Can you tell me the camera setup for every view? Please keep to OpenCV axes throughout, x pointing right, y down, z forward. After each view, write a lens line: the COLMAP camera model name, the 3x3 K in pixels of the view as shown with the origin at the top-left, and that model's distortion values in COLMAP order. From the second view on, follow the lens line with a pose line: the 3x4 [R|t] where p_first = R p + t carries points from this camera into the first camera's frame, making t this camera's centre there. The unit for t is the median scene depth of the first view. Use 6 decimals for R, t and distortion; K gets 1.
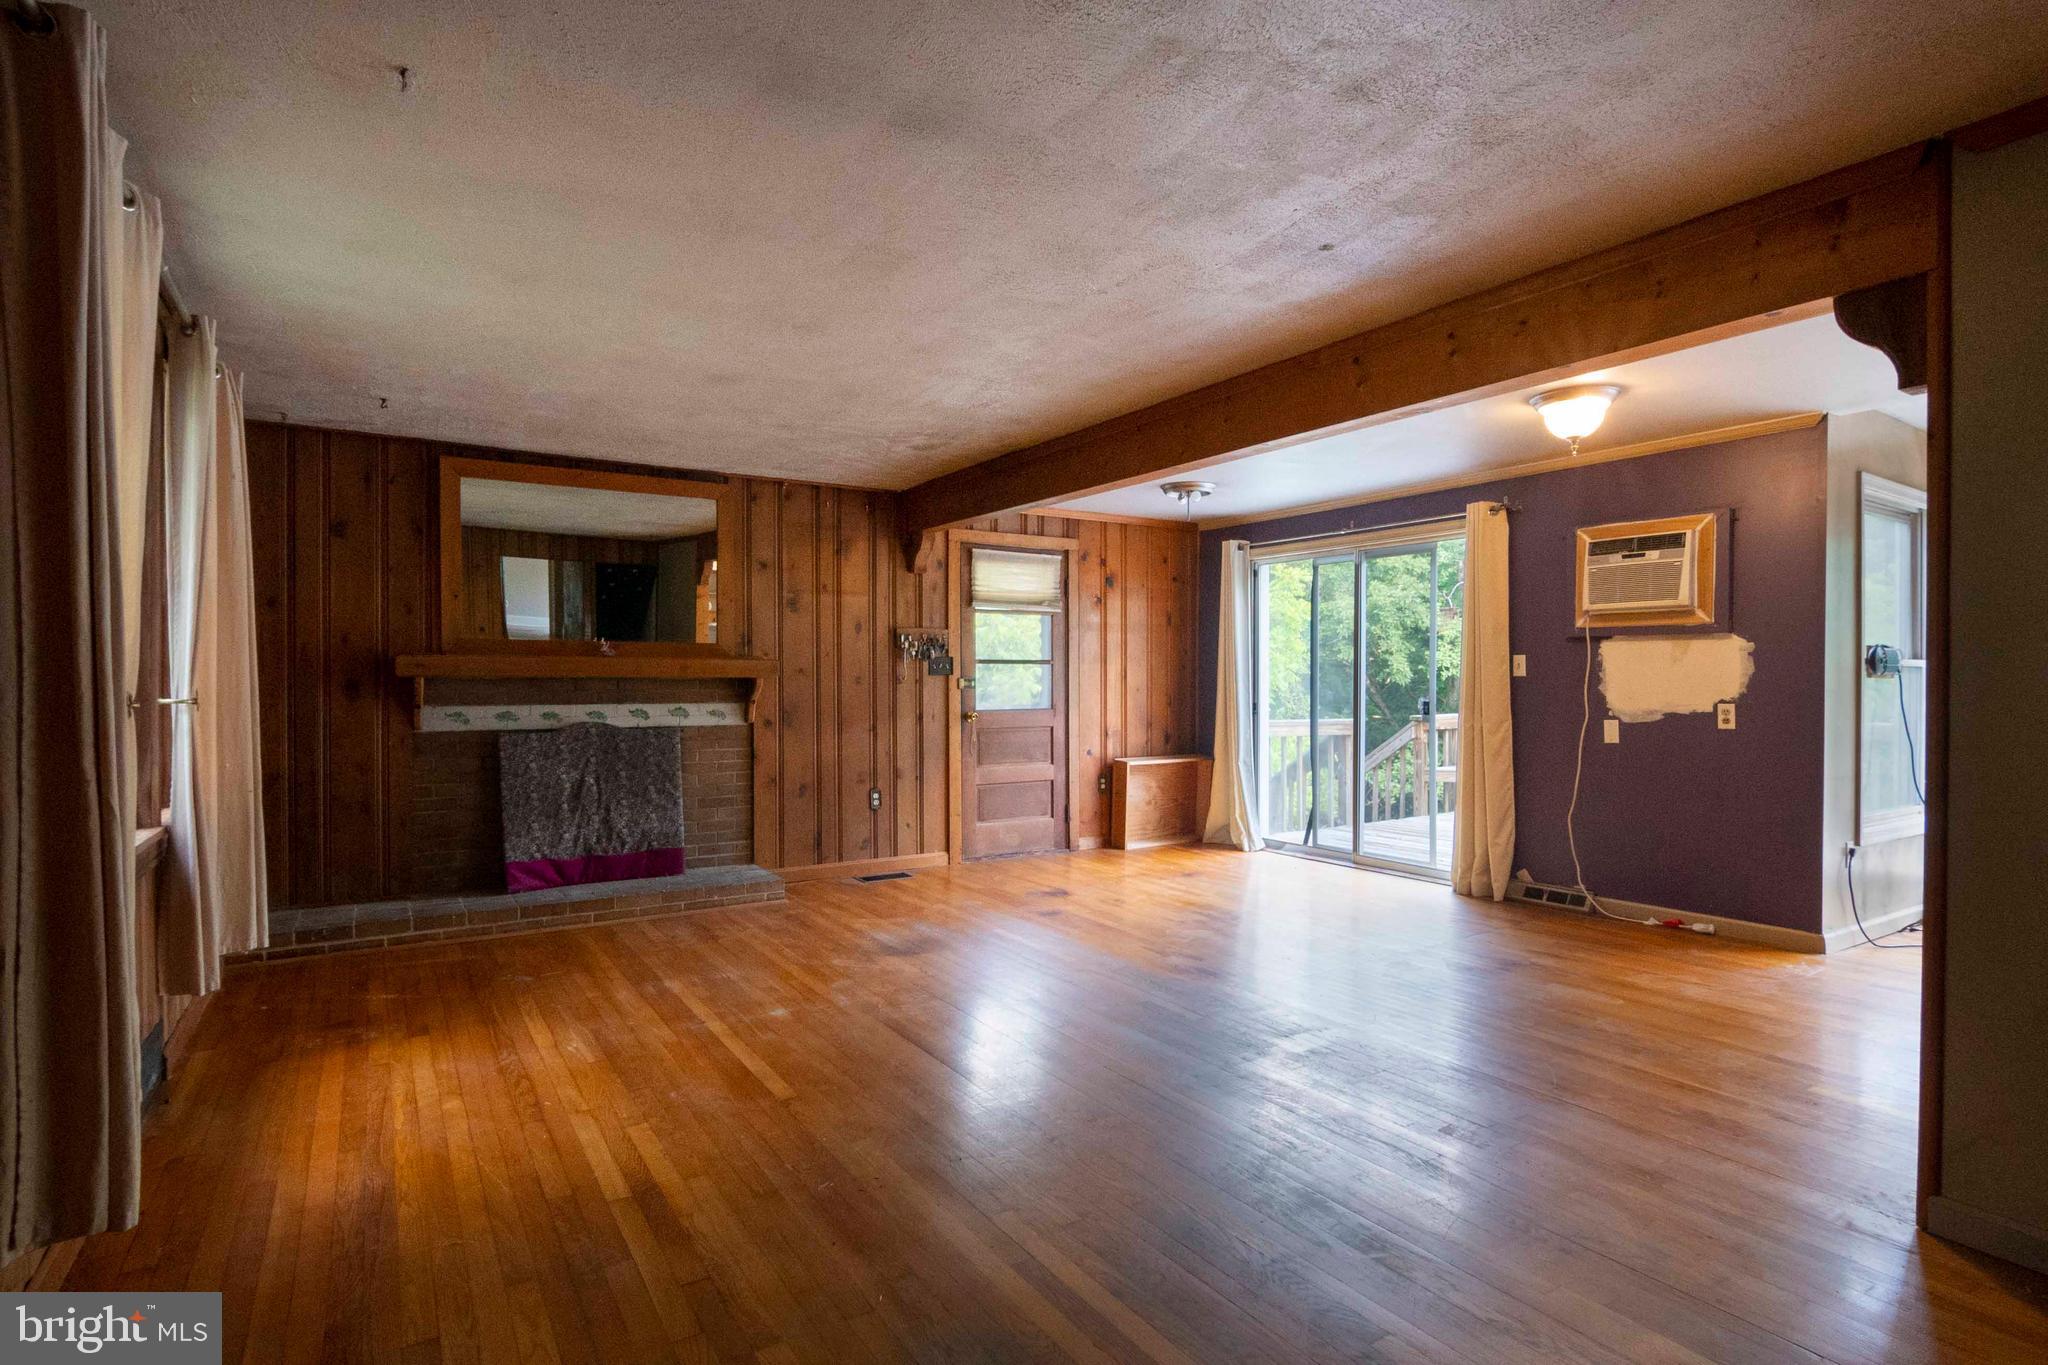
lens RADIAL K [[1011.6, 0, 1011.6], [0, 1011.6, 688.8], [0, 0, 1]] dist [-0.016160, -0.000704]
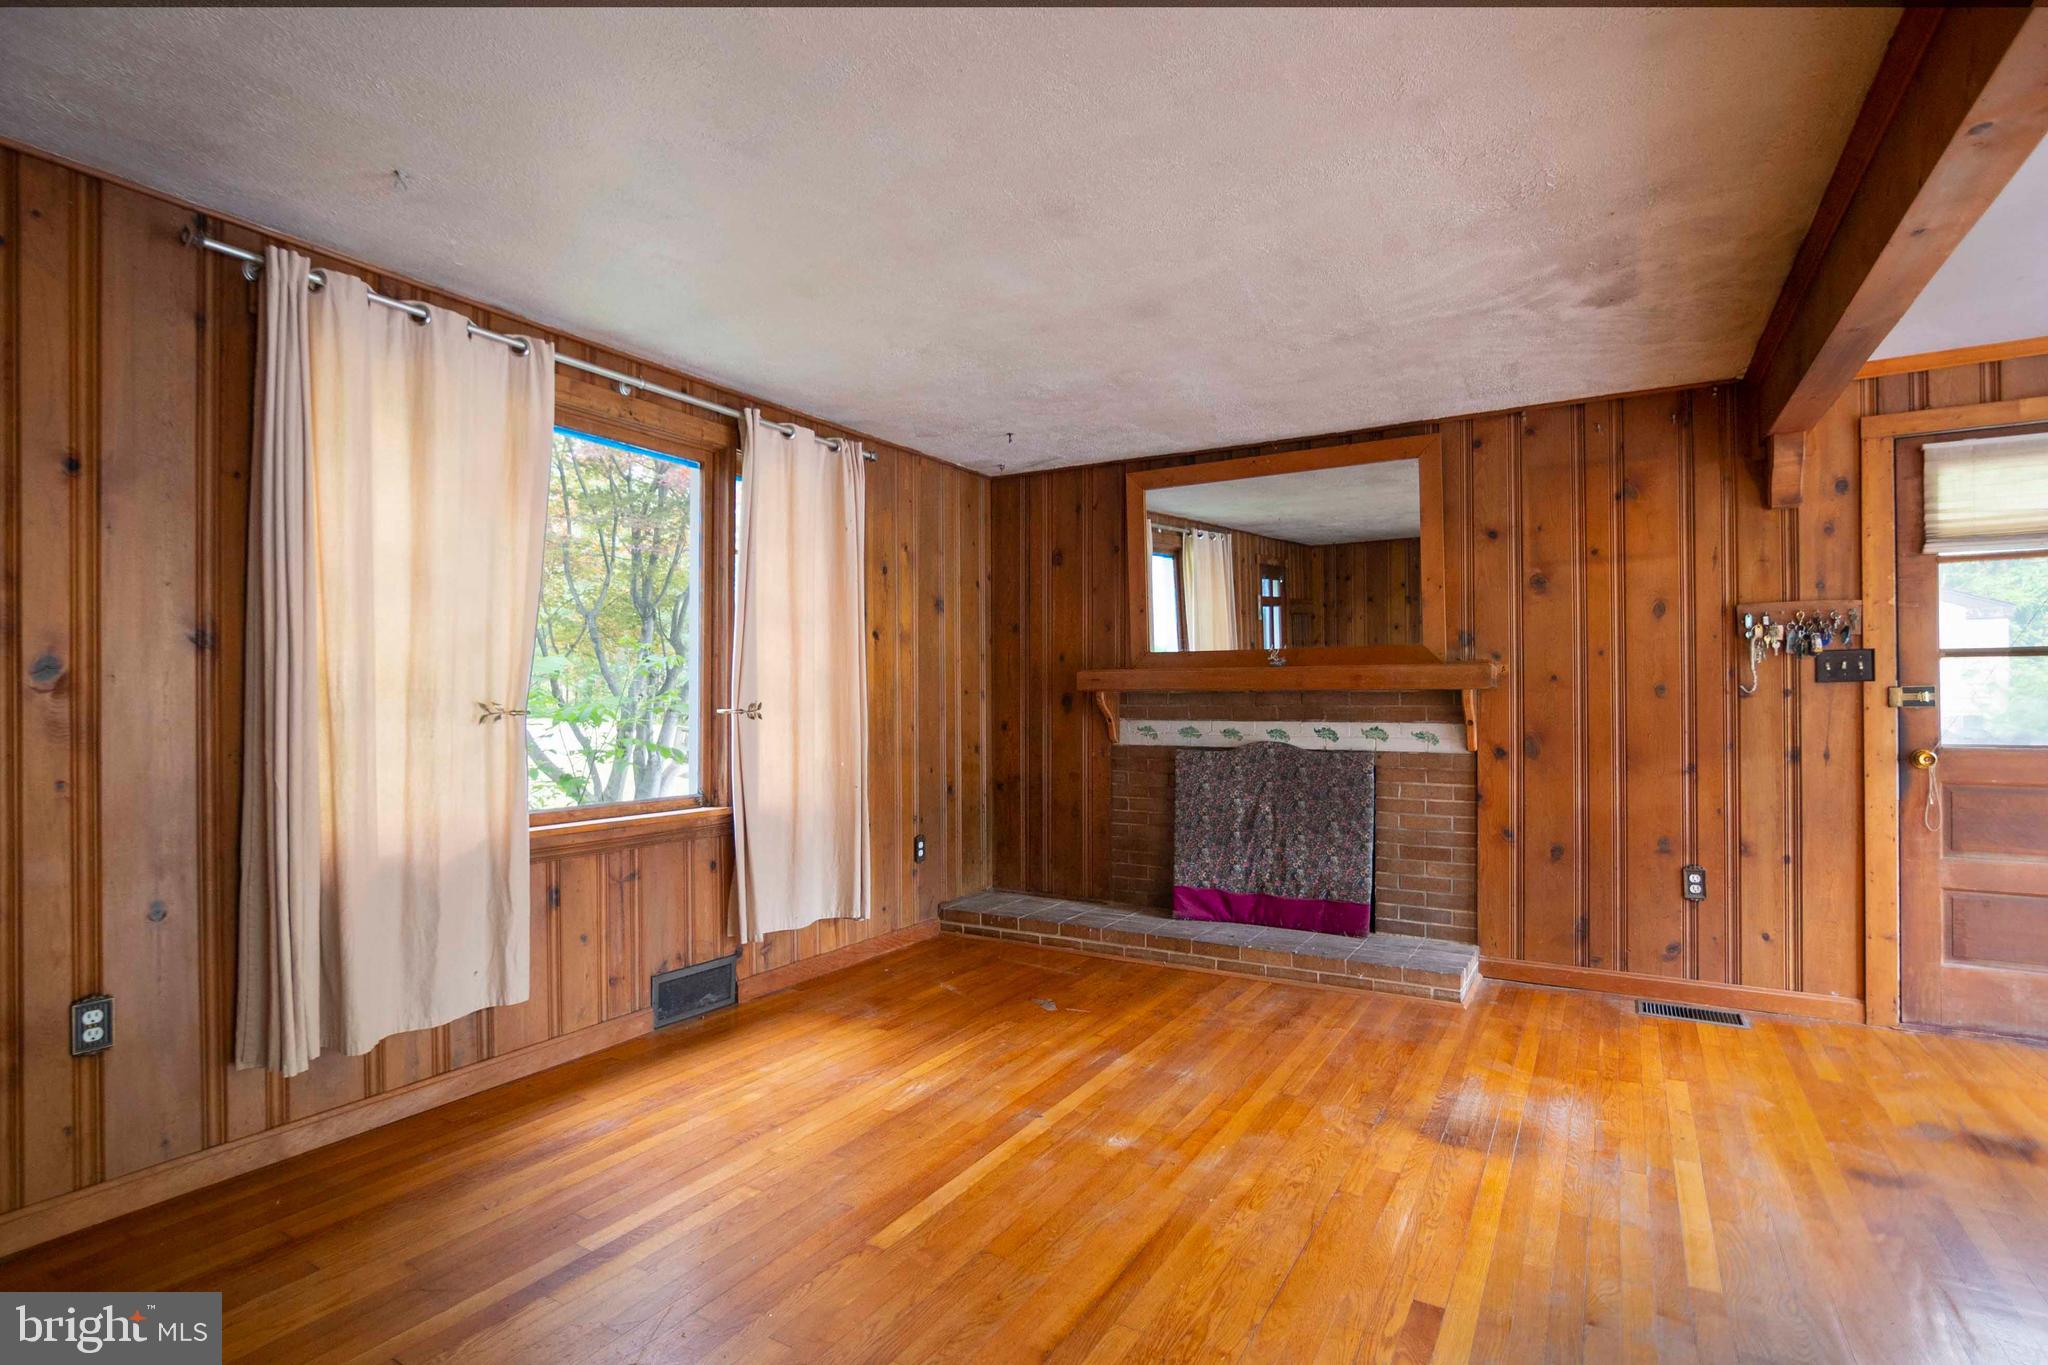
lens RADIAL K [[1011.6, 0, 1014.2], [0, 1011.6, 695.4], [0, 0, 1]] dist [-0.016160, -0.000704]
pose [[0.439776, -0.003644, -0.898100, 0.278961], [-0.003930, 0.999974, -0.005981, -0.001011], [0.898099, 0.006160, 0.439751, 0.423377]]
